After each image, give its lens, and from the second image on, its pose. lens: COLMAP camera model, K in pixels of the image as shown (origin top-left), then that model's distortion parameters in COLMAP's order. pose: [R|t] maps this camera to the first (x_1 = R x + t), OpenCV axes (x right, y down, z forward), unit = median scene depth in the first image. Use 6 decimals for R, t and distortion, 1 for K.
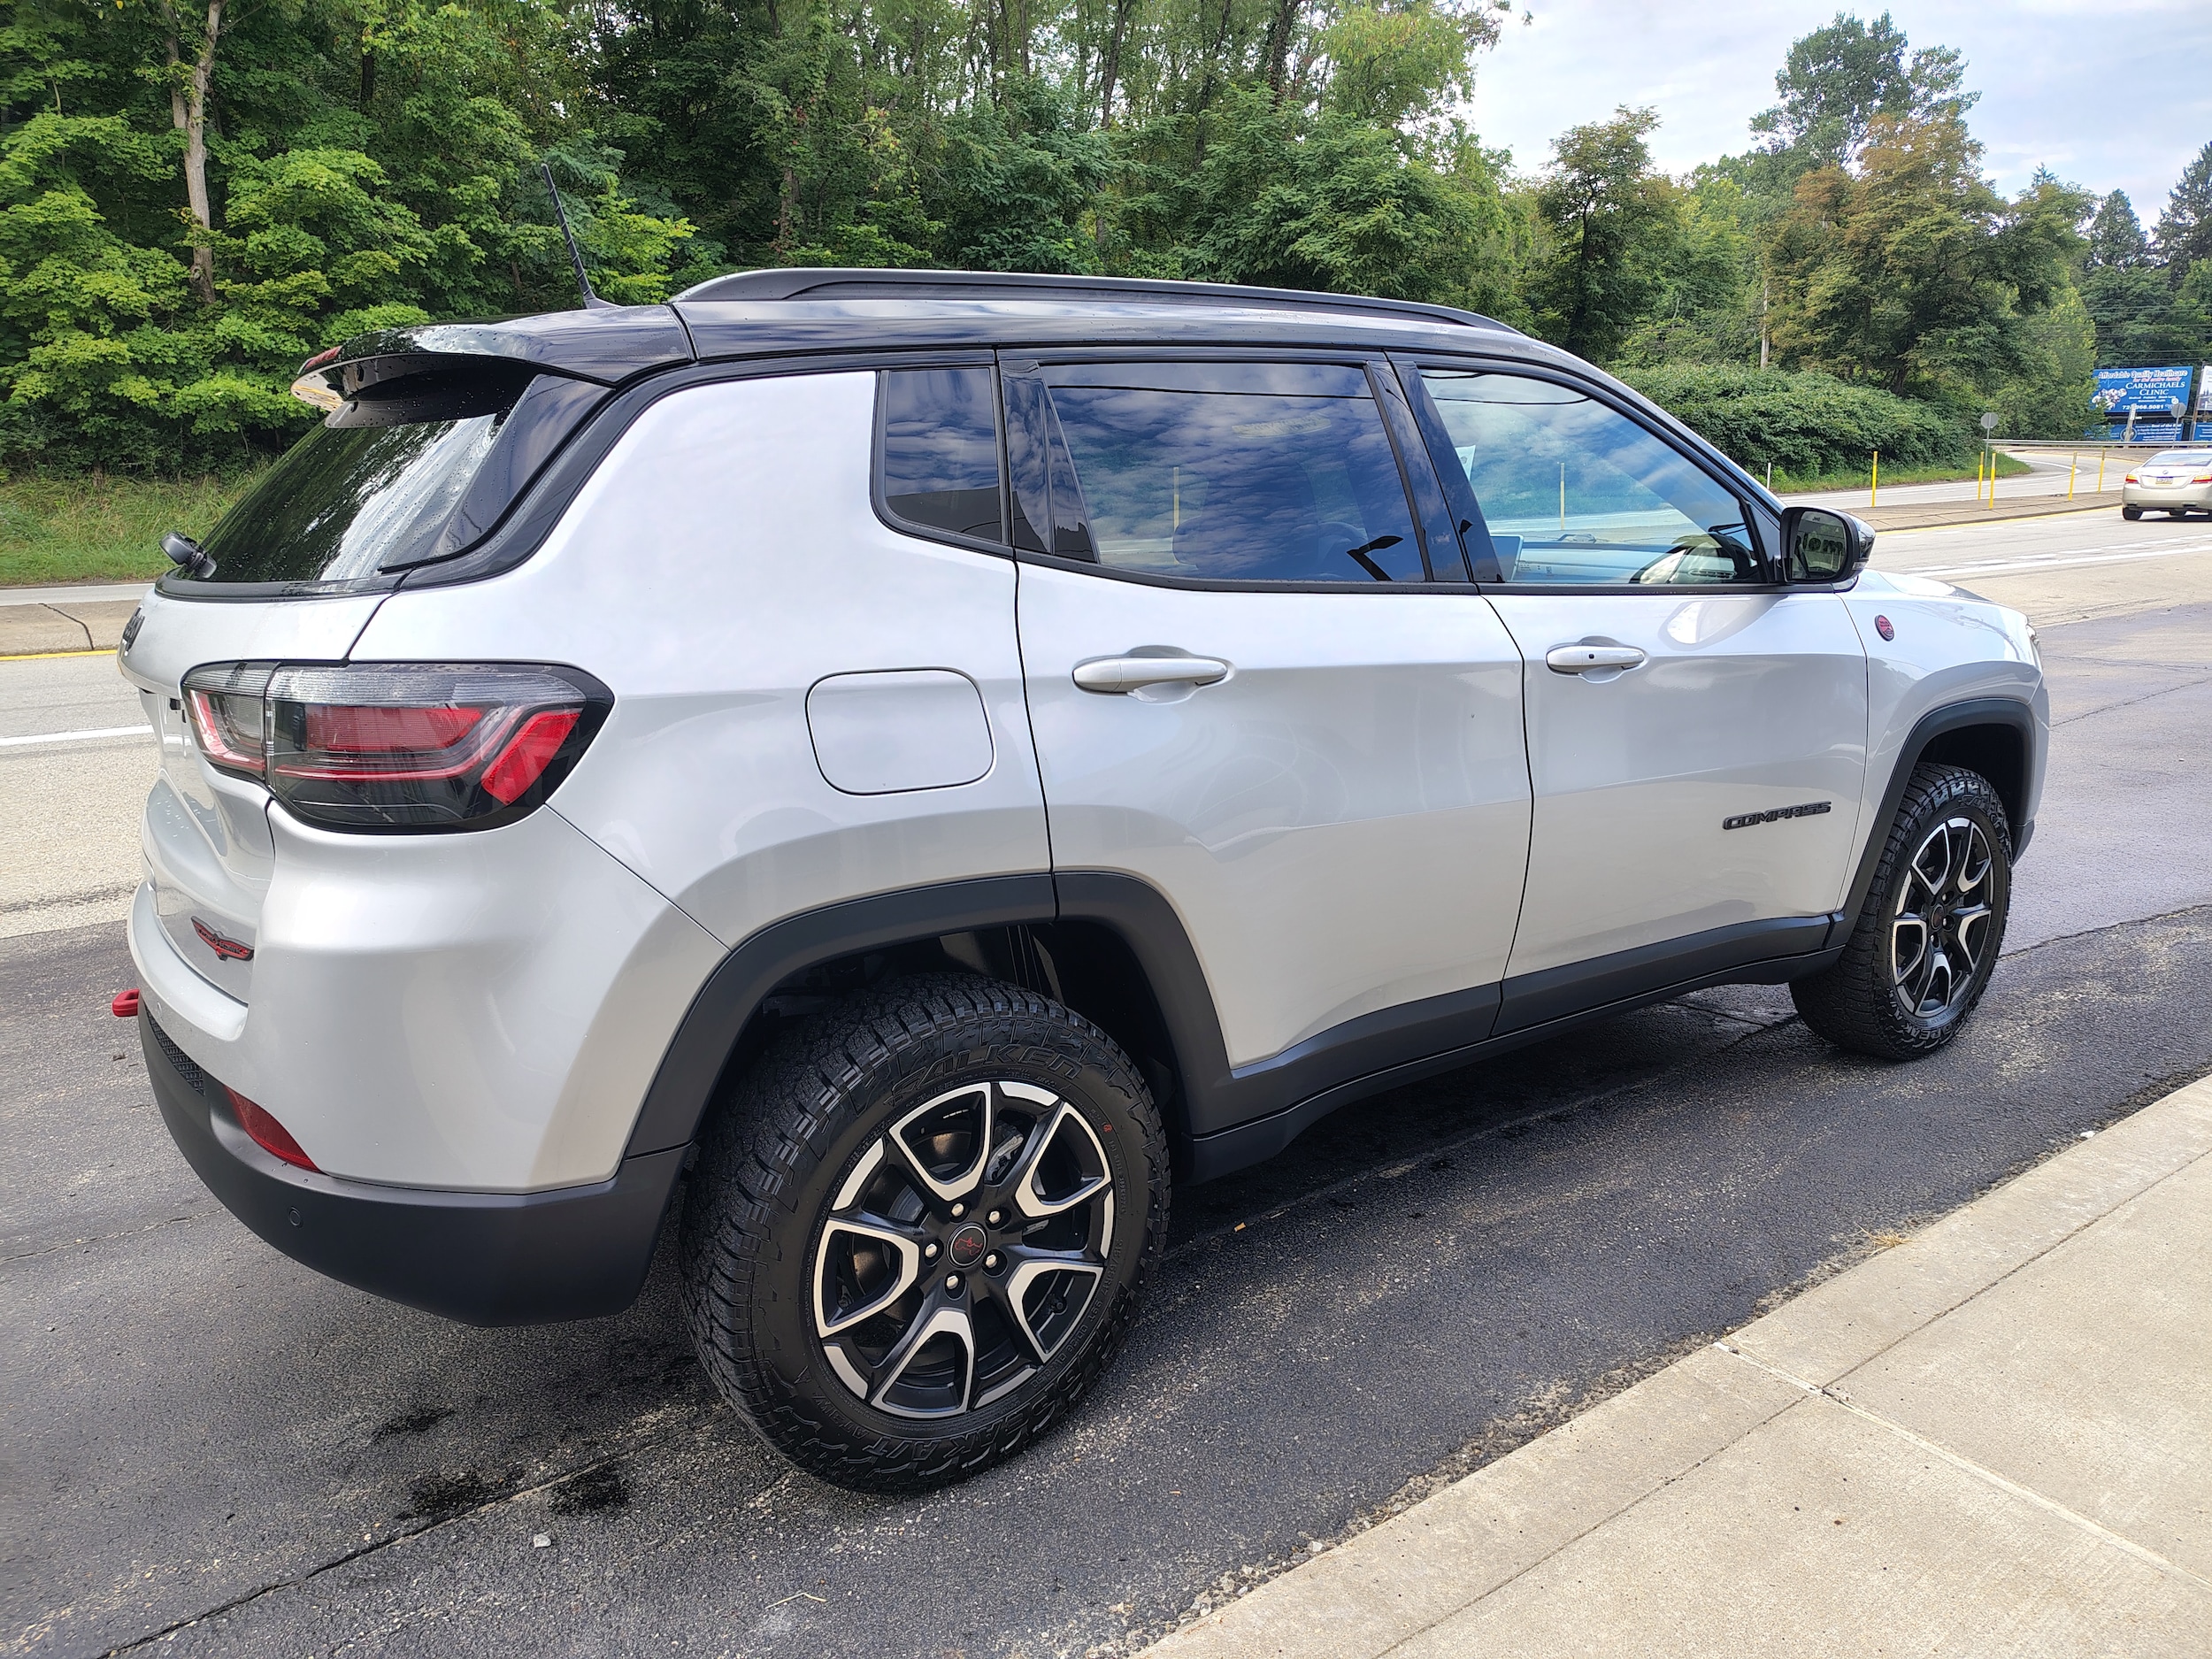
lens RADIAL K [[1526.6, 0, 1110.5], [0, 1526.6, 839.2], [0, 0, 1]] dist [0.018683, -0.012182]
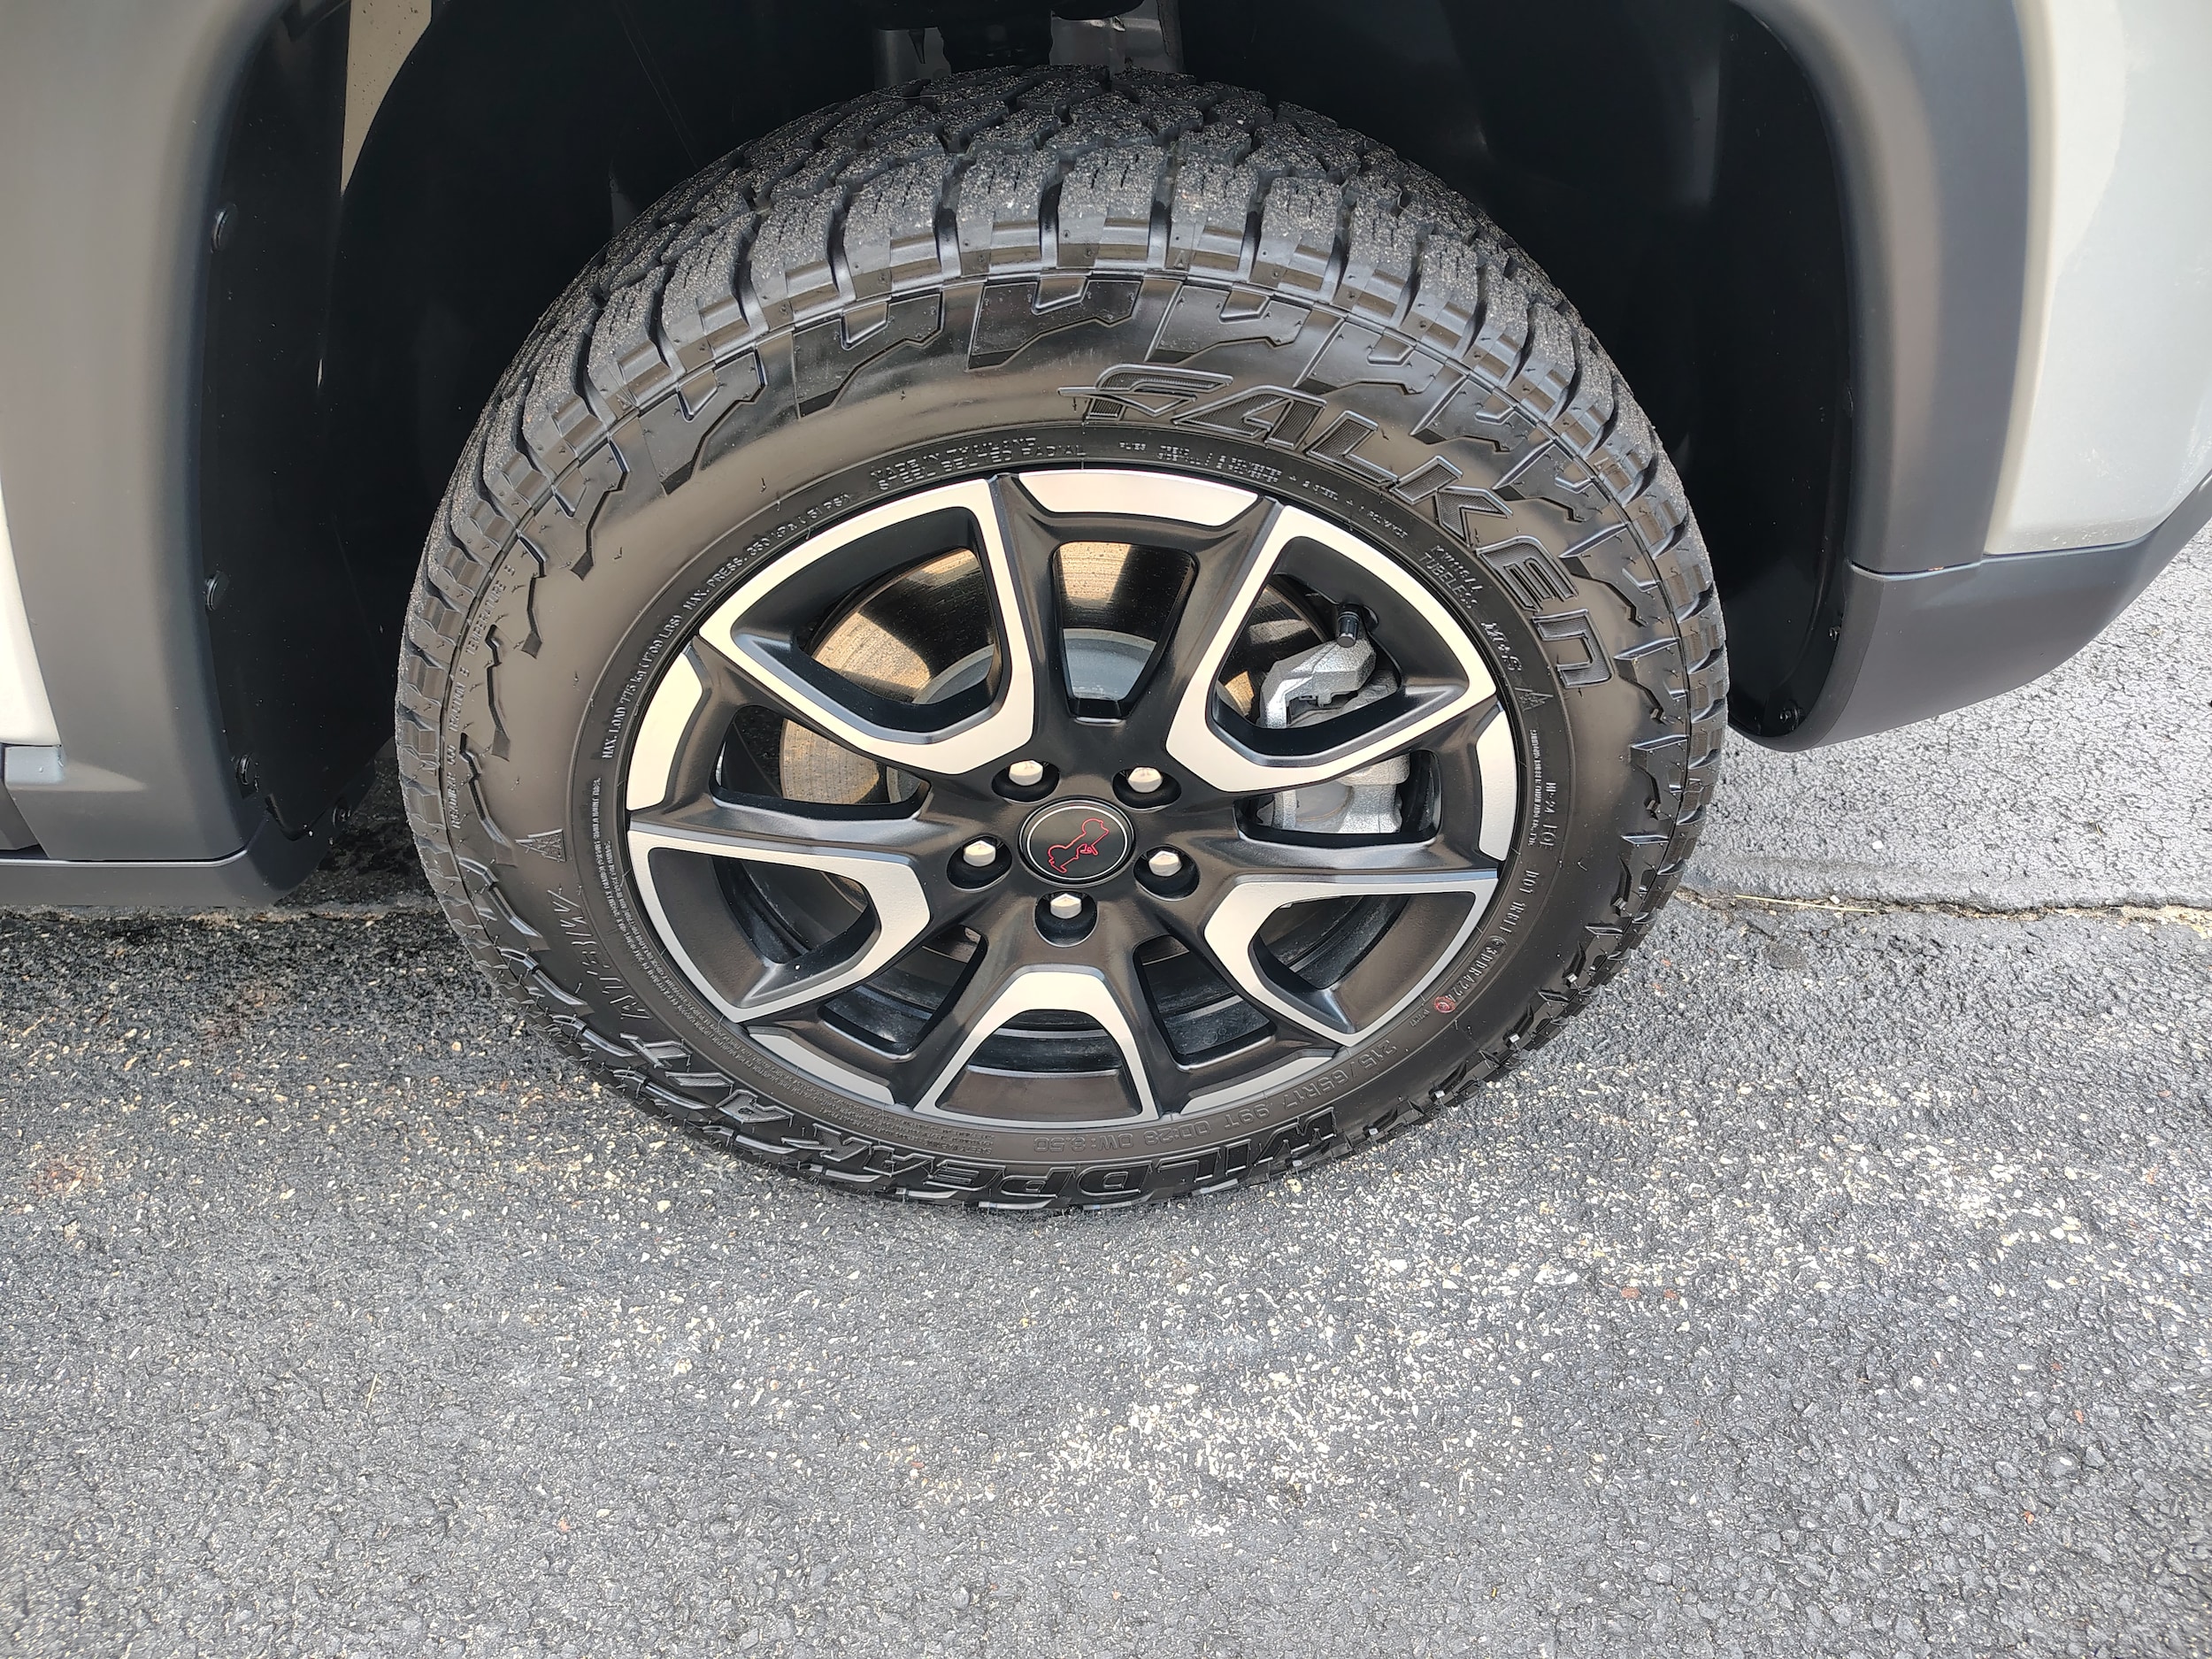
lens RADIAL K [[1526.6, 0, 1110.5], [0, 1526.6, 839.2], [0, 0, 1]] dist [0.018683, -0.012182]
pose [[0.836553, 0.396261, -0.378361, 0.091432], [-0.145989, 0.826834, 0.543169, -0.011113], [0.528079, -0.399153, 0.749540, 0.120166]]
